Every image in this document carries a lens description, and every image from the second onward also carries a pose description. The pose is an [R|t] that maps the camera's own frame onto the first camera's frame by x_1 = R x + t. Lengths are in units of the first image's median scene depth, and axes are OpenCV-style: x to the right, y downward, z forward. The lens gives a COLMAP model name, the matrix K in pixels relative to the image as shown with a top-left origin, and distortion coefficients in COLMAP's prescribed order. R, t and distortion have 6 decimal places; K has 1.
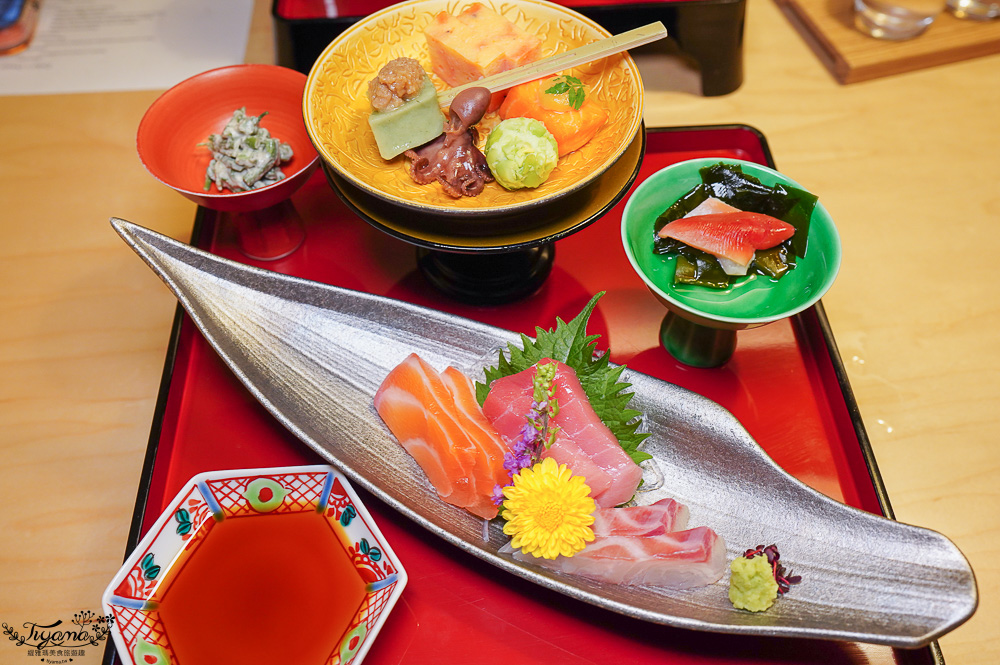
lens RADIAL K [[773.7, 0, 500.0], [0, 773.7, 332.5], [0, 0, 1]] dist [0.000628, -0.002490]
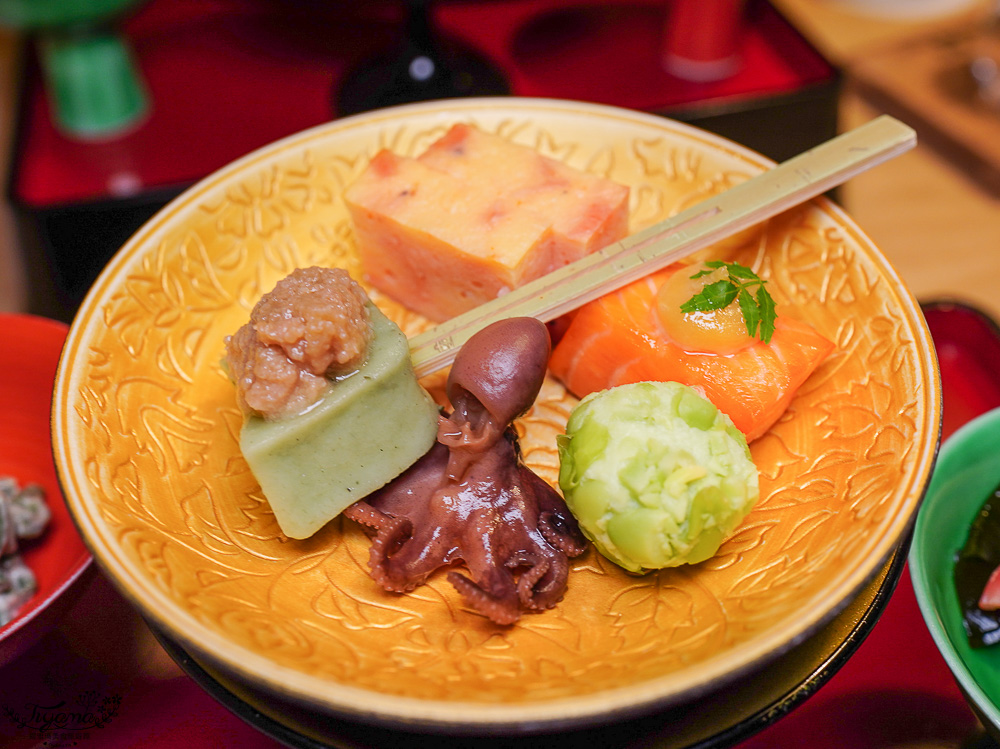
lens RADIAL K [[1101.3, 0, 500.0], [0, 1101.3, 374.5], [0, 0, 1]] dist [0.003798, 0.004004]
pose [[0.986344, -0.129925, 0.101220, -0.197100], [0.147114, 0.971326, -0.186772, -0.389602], [-0.074052, 0.199113, 0.977175, 0.965763]]
